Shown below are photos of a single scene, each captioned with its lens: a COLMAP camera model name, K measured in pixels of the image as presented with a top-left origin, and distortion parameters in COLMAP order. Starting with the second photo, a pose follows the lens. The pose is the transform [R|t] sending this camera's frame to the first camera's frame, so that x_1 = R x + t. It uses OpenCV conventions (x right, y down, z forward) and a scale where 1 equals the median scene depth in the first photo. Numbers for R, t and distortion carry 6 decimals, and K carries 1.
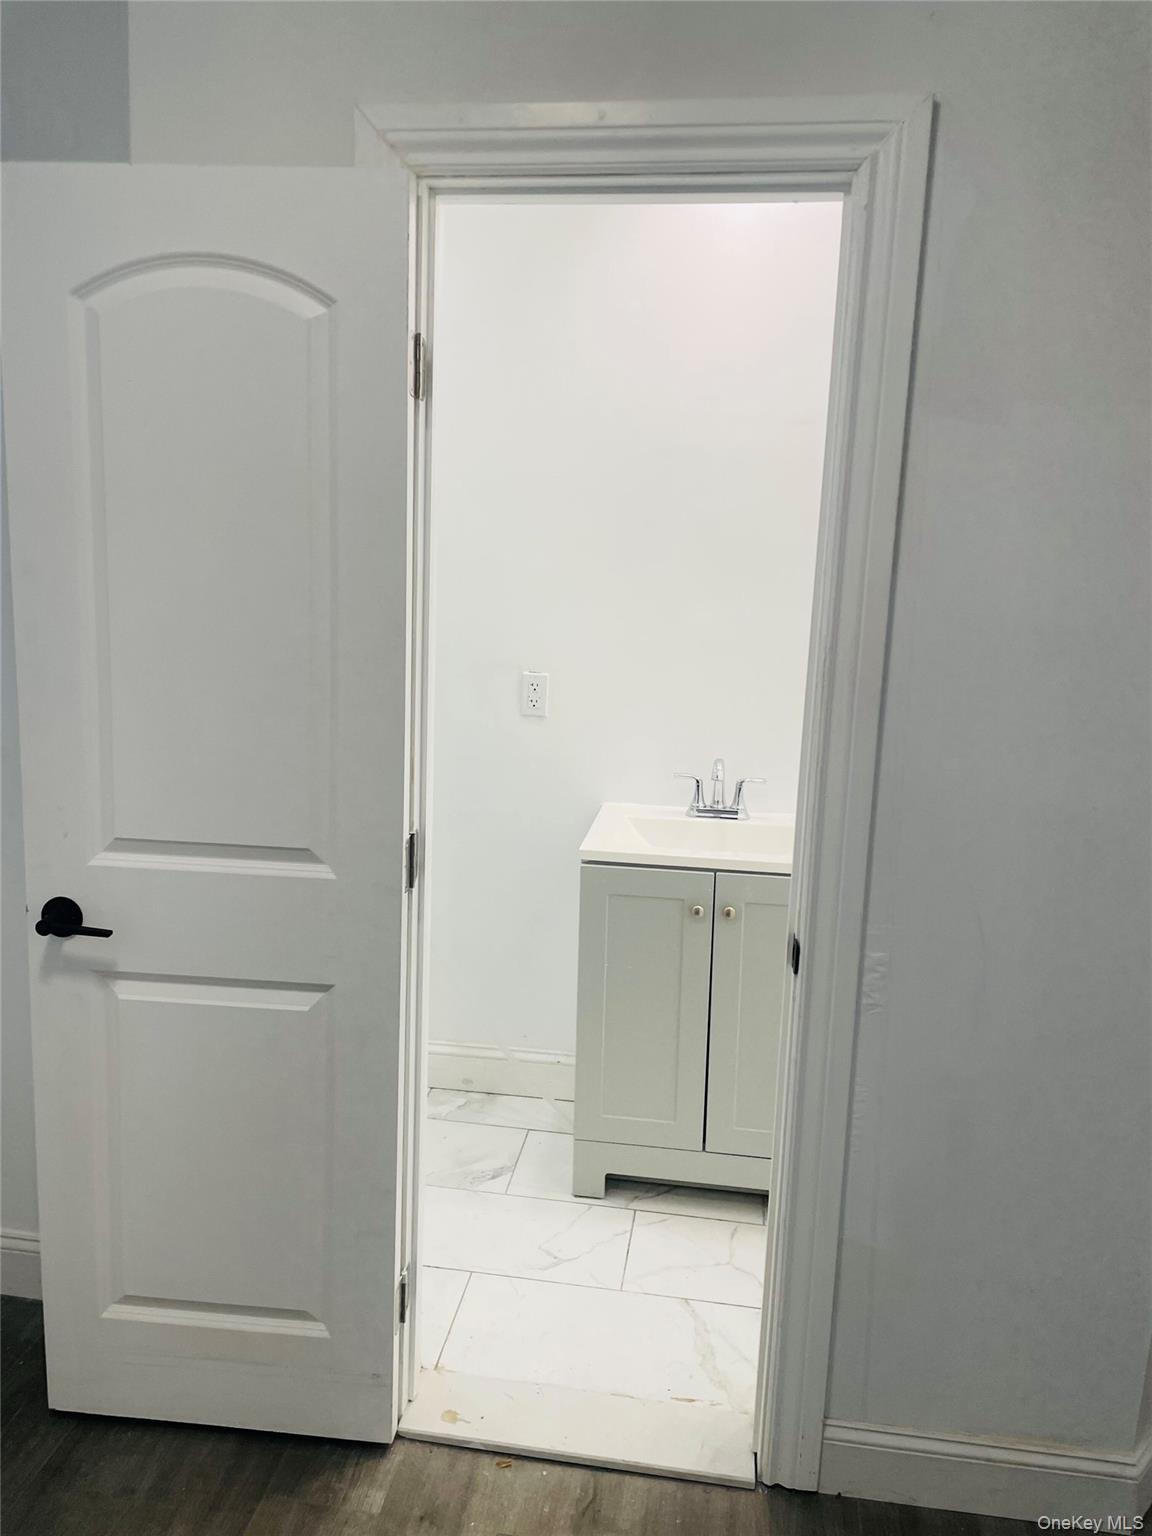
lens RADIAL K [[1143.5, 0, 569.3], [0, 1143.5, 770.7], [0, 0, 1]] dist [0.013612, -0.035987]
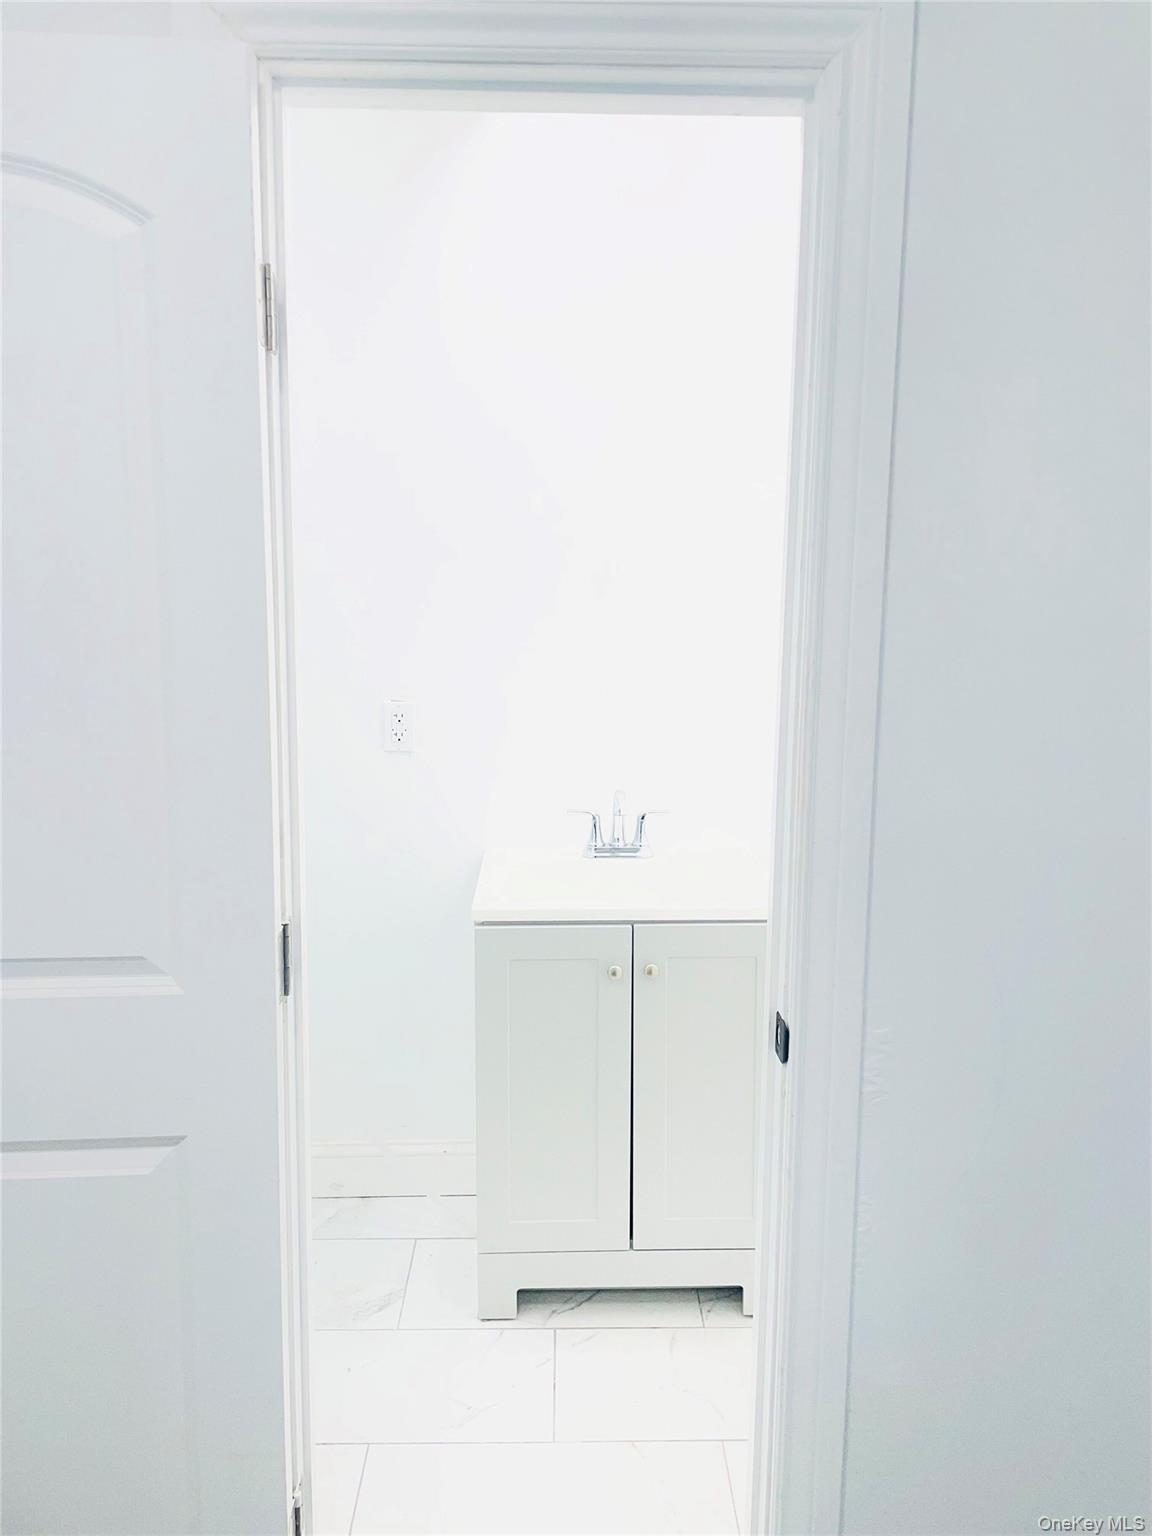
lens RADIAL K [[1143.5, 0, 584.5], [0, 1143.5, 751.7], [0, 0, 1]] dist [0.013612, -0.035987]
pose [[0.983723, -0.050365, 0.172491, -0.065994], [0.055847, 0.998072, -0.027076, -0.026376], [-0.170794, 0.036268, 0.984639, 0.212828]]
